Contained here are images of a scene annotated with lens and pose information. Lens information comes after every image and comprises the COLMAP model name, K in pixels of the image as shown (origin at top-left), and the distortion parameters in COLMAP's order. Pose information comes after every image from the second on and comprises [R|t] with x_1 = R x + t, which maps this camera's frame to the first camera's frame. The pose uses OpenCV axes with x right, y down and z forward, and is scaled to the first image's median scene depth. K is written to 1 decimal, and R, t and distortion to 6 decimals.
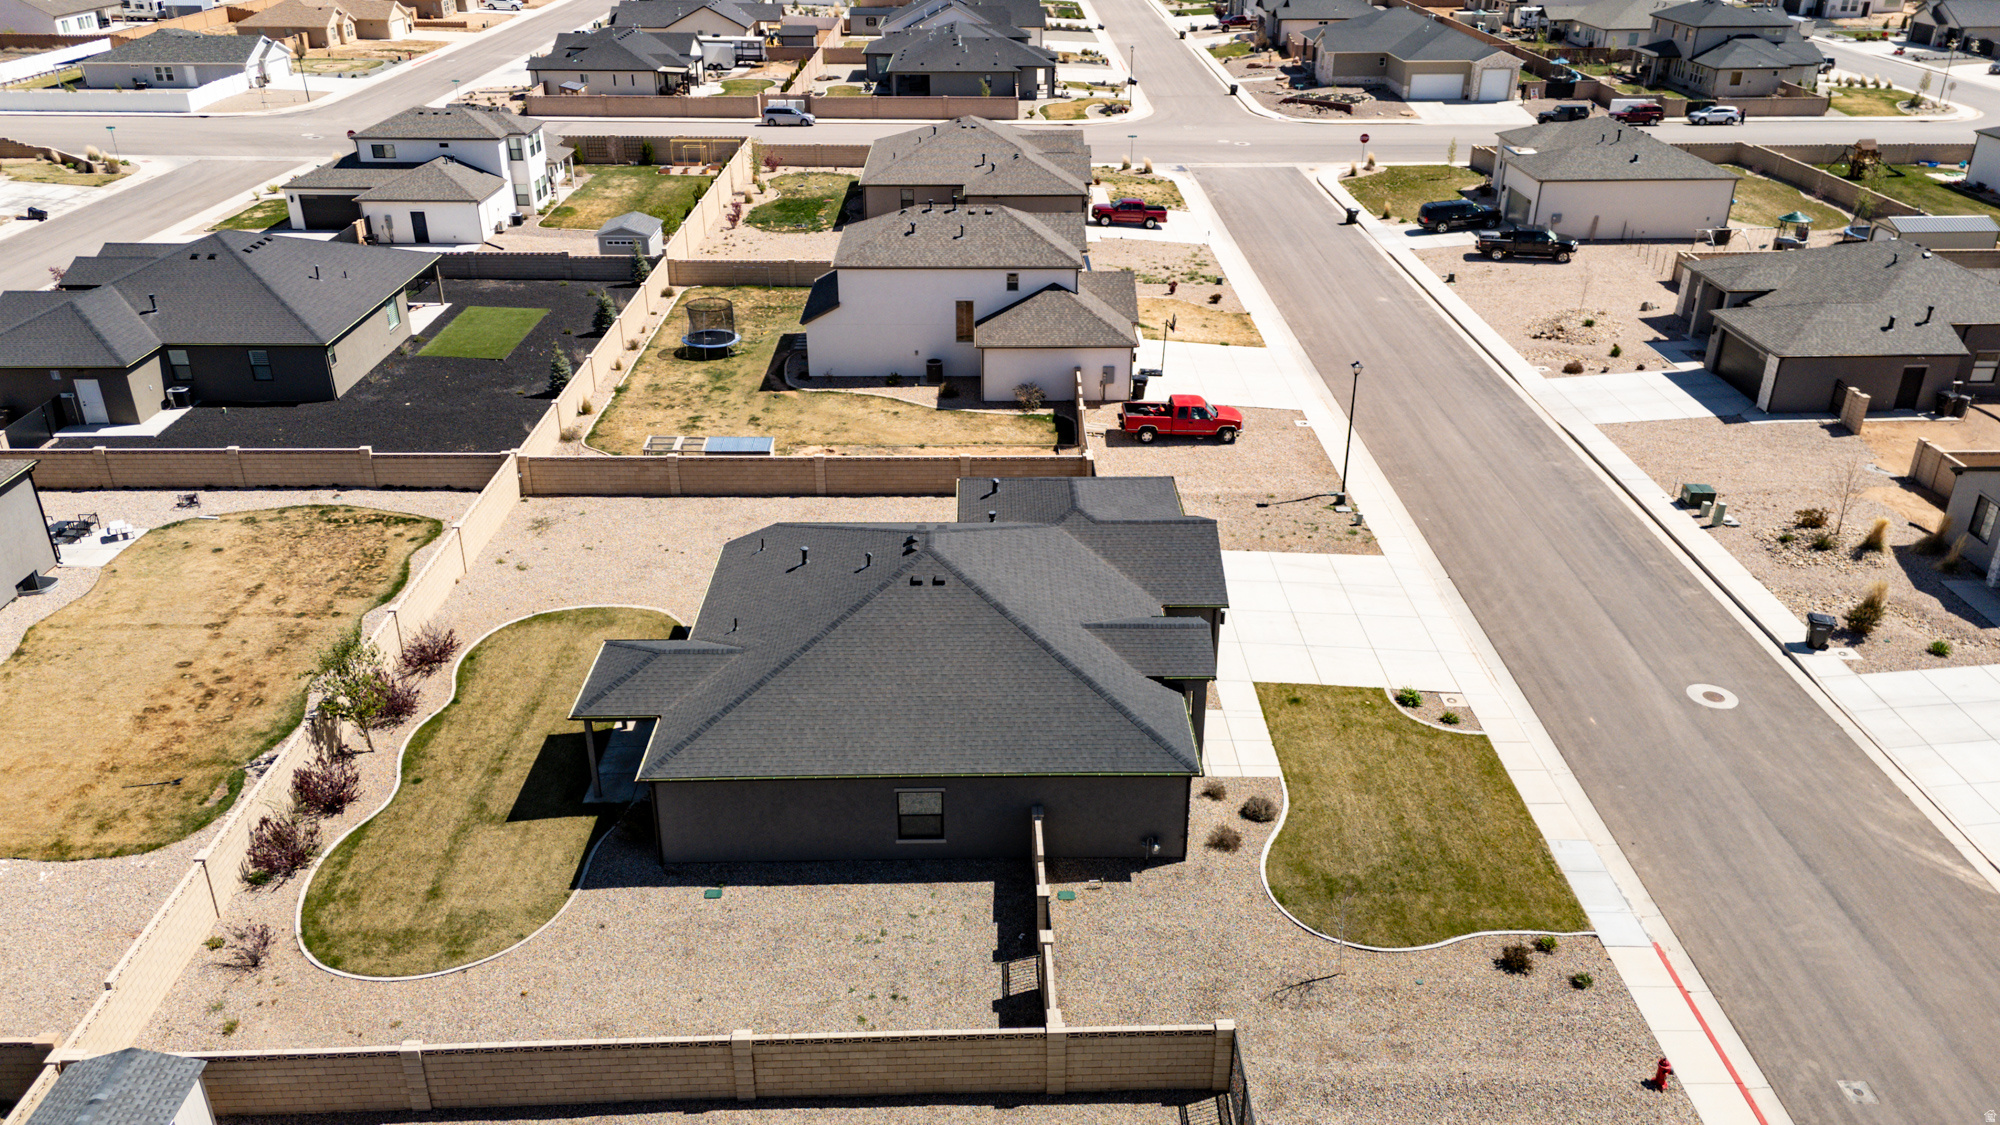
lens RADIAL K [[1461.1, 0, 1006.6], [0, 1461.1, 557.8], [0, 0, 1]] dist [0.094010, -0.098900]
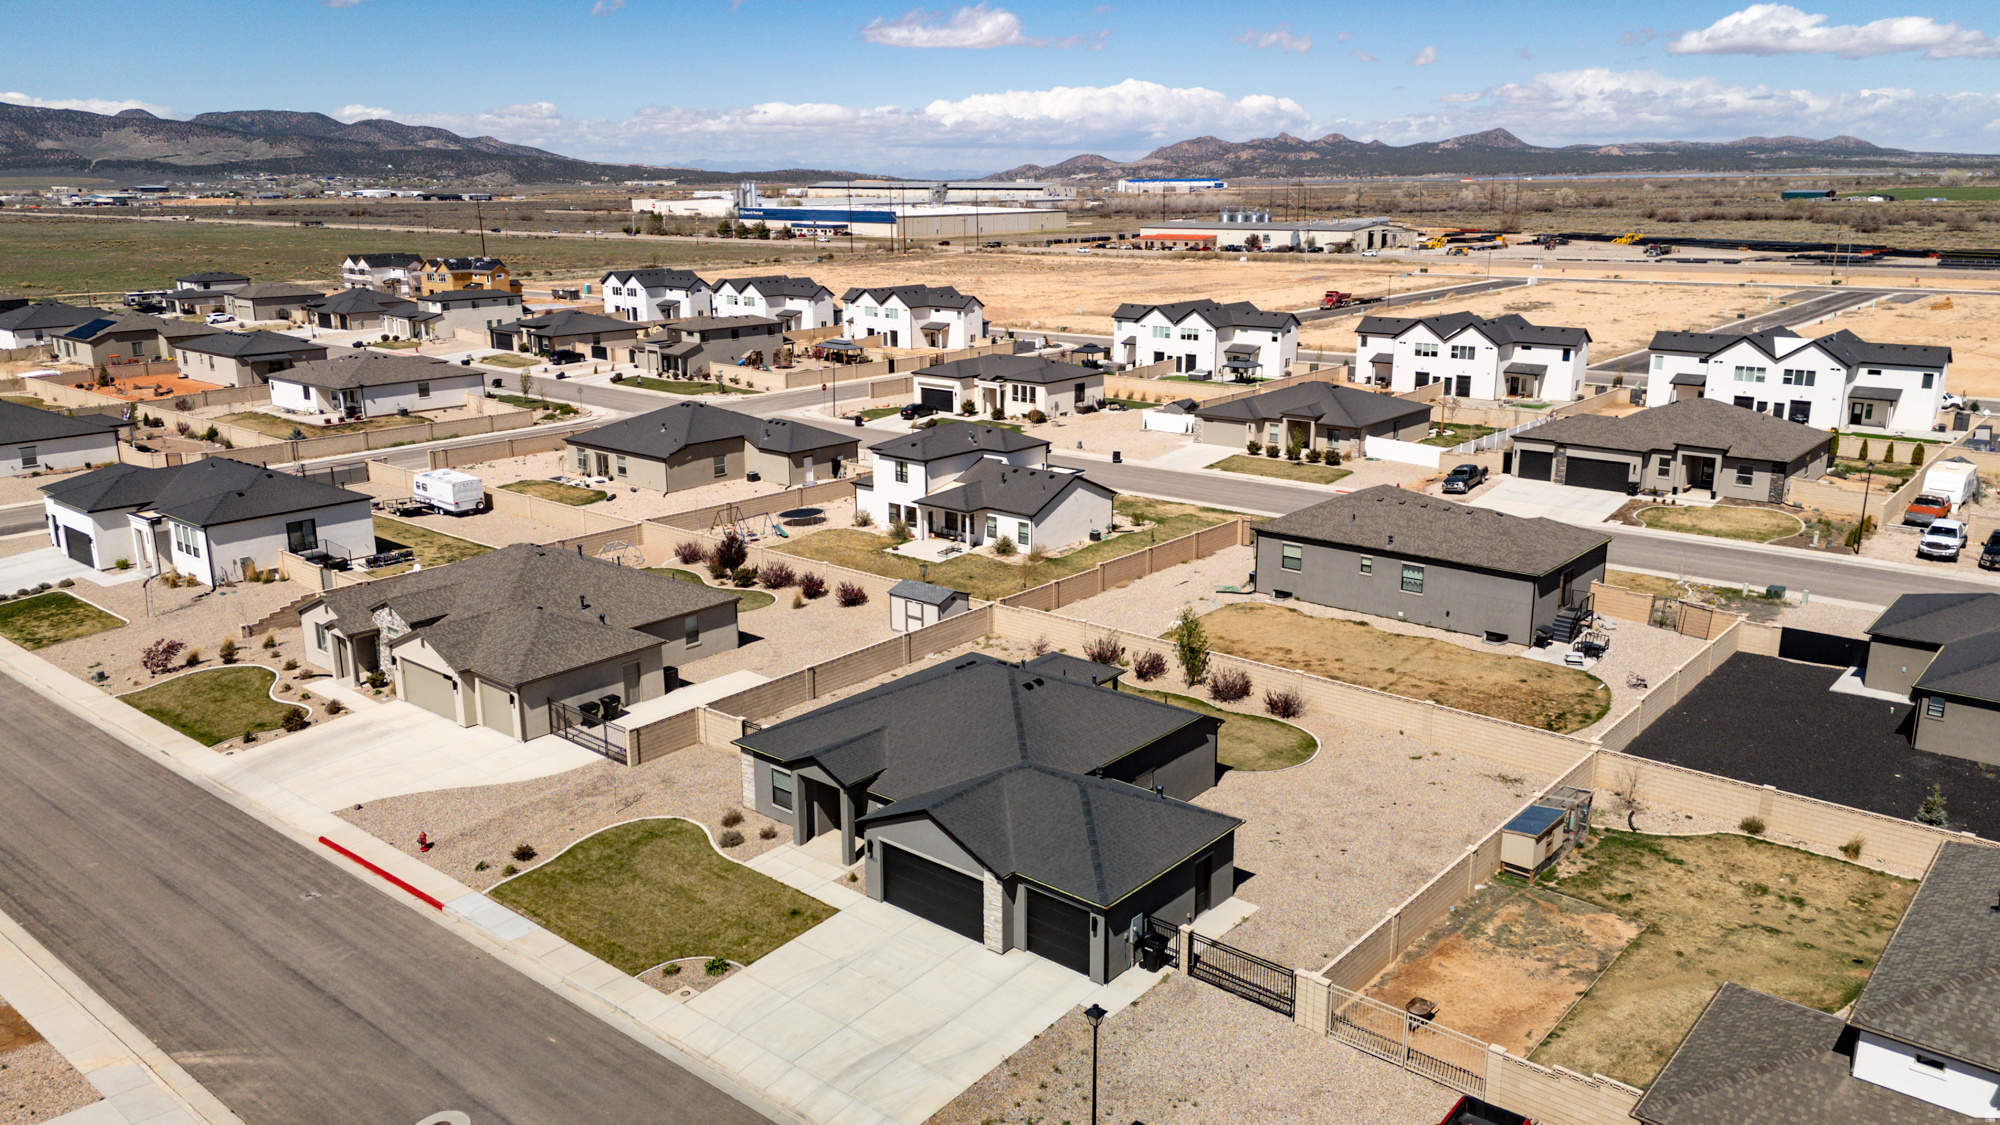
lens RADIAL K [[1461.1, 0, 1006.6], [0, 1461.1, 557.8], [0, 0, 1]] dist [0.094010, -0.098900]
pose [[-0.657344, 0.193255, -0.728389, 0.648774], [-0.327377, 0.797356, 0.506999, -0.557440], [0.678766, 0.571731, -0.460870, 1.129166]]
